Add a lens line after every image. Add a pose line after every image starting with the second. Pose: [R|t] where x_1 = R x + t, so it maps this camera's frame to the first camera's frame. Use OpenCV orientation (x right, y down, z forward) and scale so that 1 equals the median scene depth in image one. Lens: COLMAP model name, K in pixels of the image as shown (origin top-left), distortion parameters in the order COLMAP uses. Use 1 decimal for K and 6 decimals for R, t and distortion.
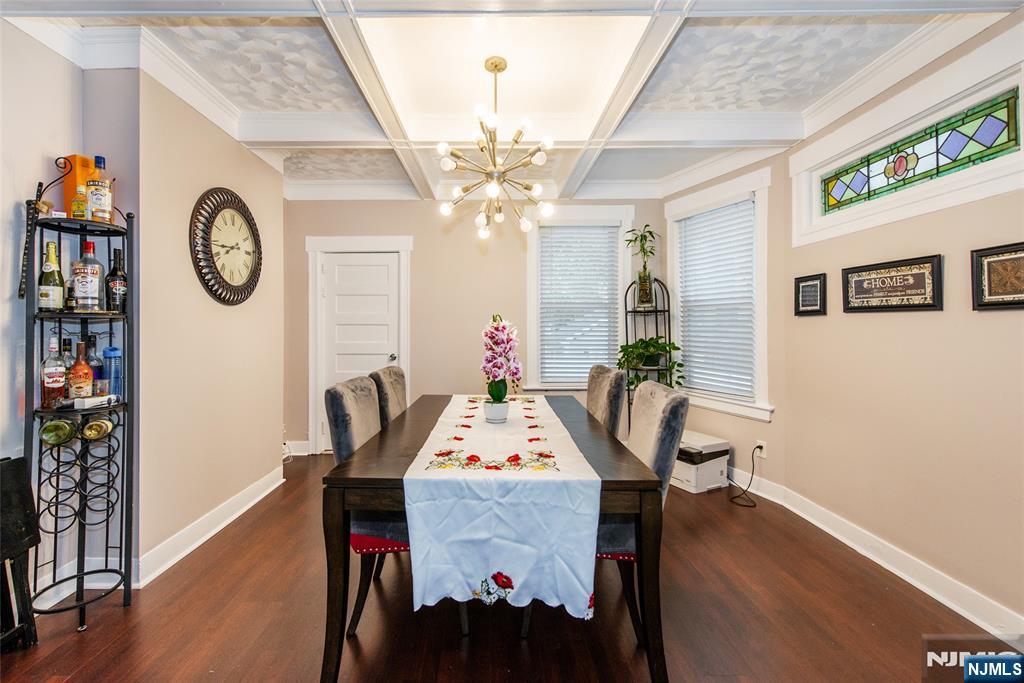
lens RADIAL K [[447.3, 0, 500.1], [0, 447.3, 324.3], [0, 0, 1]] dist [0.022413, -0.005787]
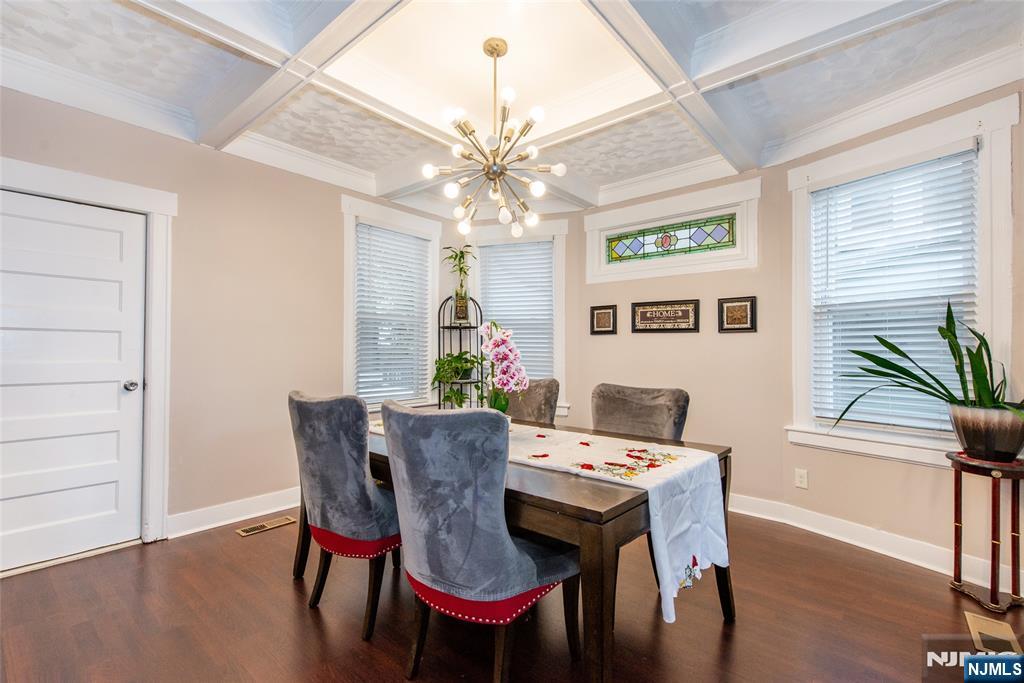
lens RADIAL K [[447.3, 0, 521.6], [0, 447.3, 343.9], [0, 0, 1]] dist [0.022413, -0.005787]
pose [[0.653672, 0.013680, 0.756655, -0.589899], [-0.011122, 0.999902, -0.008470, 0.027484], [-0.756697, -0.002879, 0.653760, 0.327600]]
